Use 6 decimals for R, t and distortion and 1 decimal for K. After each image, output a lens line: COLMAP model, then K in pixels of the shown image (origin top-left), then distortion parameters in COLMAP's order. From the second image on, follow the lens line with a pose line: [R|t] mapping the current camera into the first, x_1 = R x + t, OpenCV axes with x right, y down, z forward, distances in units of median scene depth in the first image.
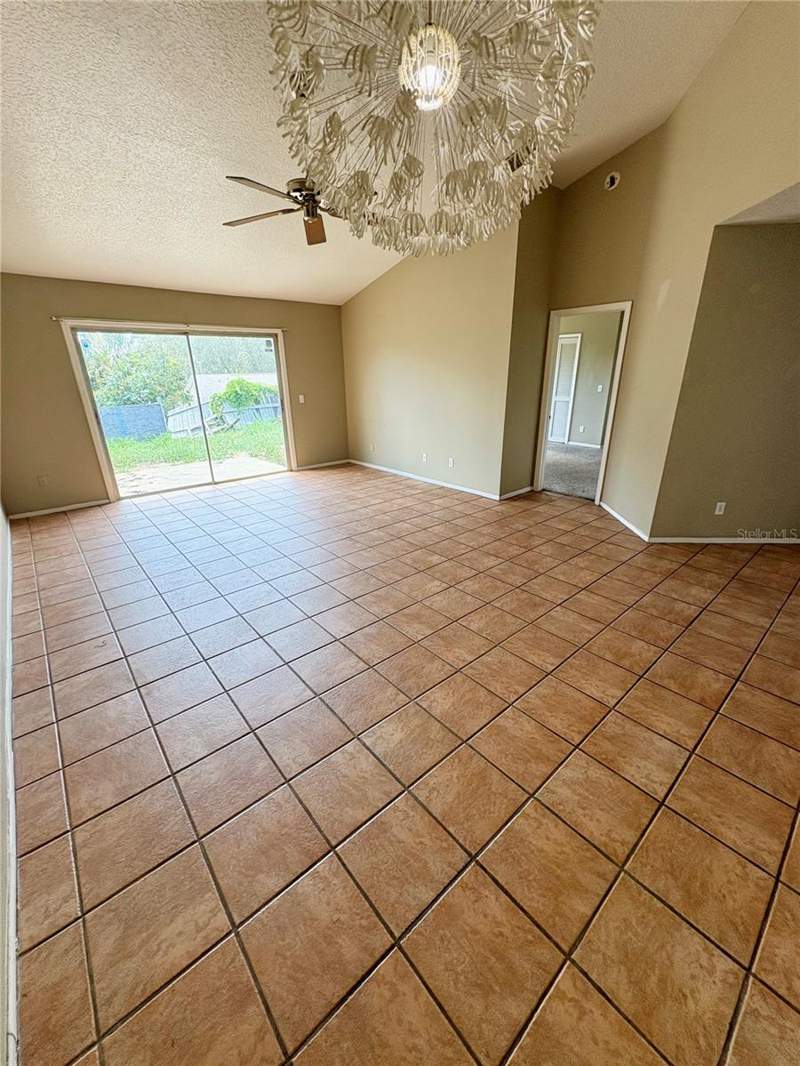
lens RADIAL K [[426.6, 0, 404.1], [0, 426.6, 535.8], [0, 0, 1]] dist [0.000270, 0.000112]
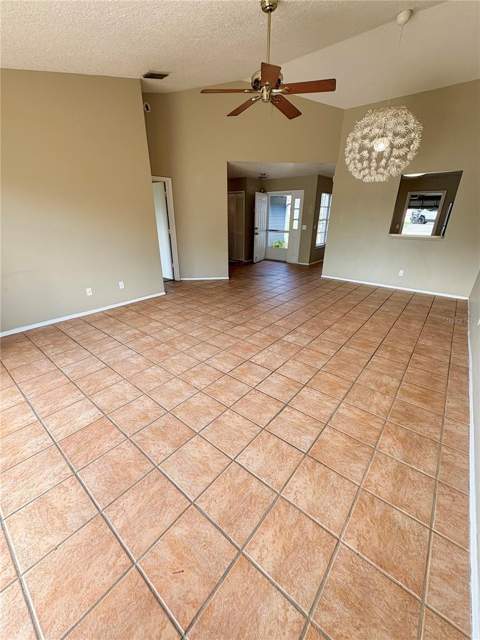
lens RADIAL K [[256.1, 0, 239.5], [0, 256.1, 320.5], [0, 0, 1]] dist [0.000270, 0.000112]
pose [[-0.172971, -0.358433, 0.917391, -0.815893], [0.357101, 0.845232, 0.397570, -0.314913], [-0.917911, 0.396370, -0.018203, 0.896991]]
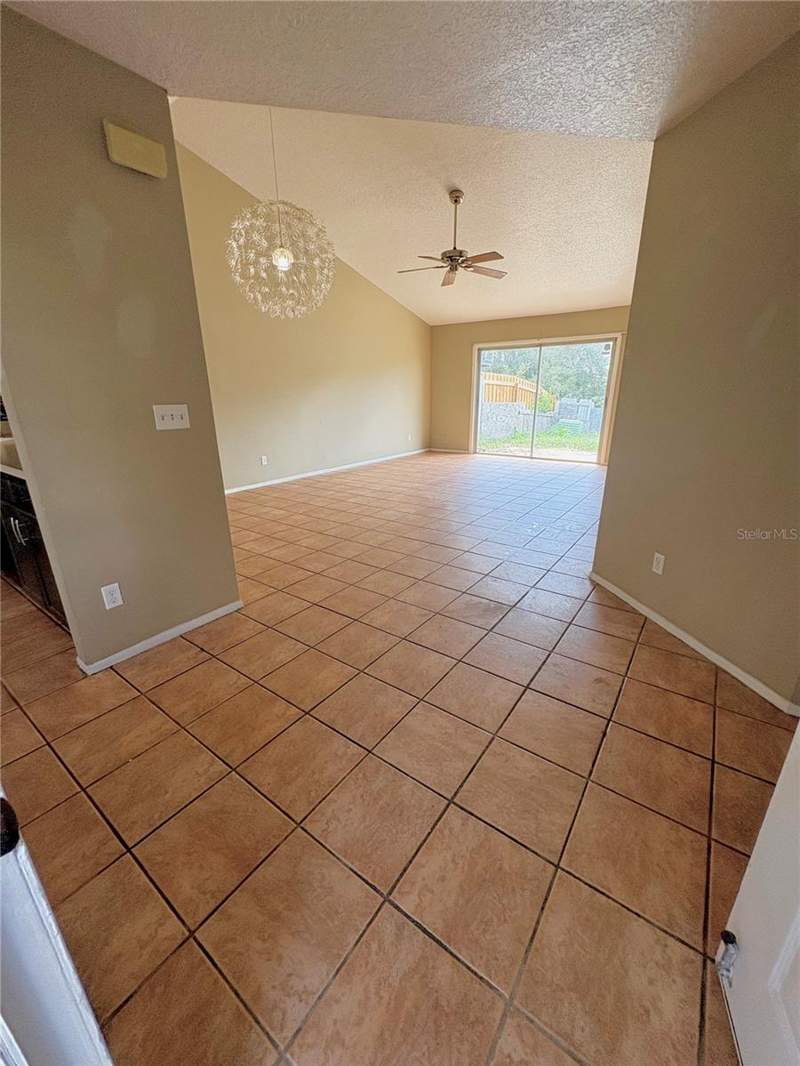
lens RADIAL K [[426.6, 0, 401.5], [0, 426.6, 532.3], [0, 0, 1]] dist [0.000270, 0.000112]
pose [[0.229741, 0.318441, -0.919682, 0.985738], [-0.349651, 0.908875, 0.227354, -0.094186], [0.908275, 0.269335, 0.320149, 0.363099]]
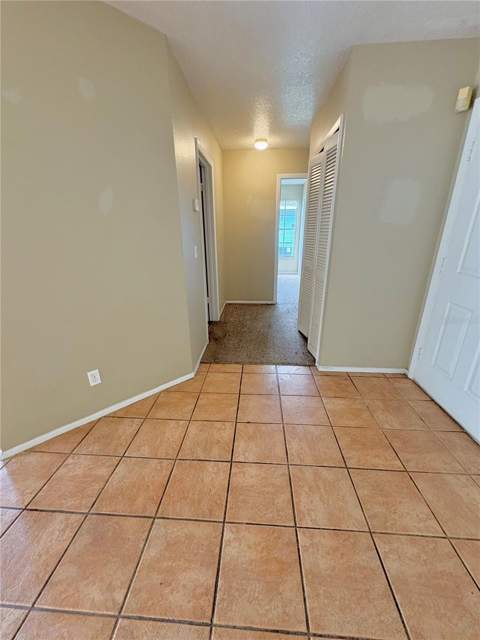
lens RADIAL K [[256.1, 0, 238.9], [0, 256.1, 320.4], [0, 0, 1]] dist [0.000270, 0.000112]
pose [[0.705173, -0.229159, 0.670983, 0.515191], [0.256437, 0.964699, 0.059968, -0.103159], [-0.661038, 0.129777, 0.739044, 0.365937]]
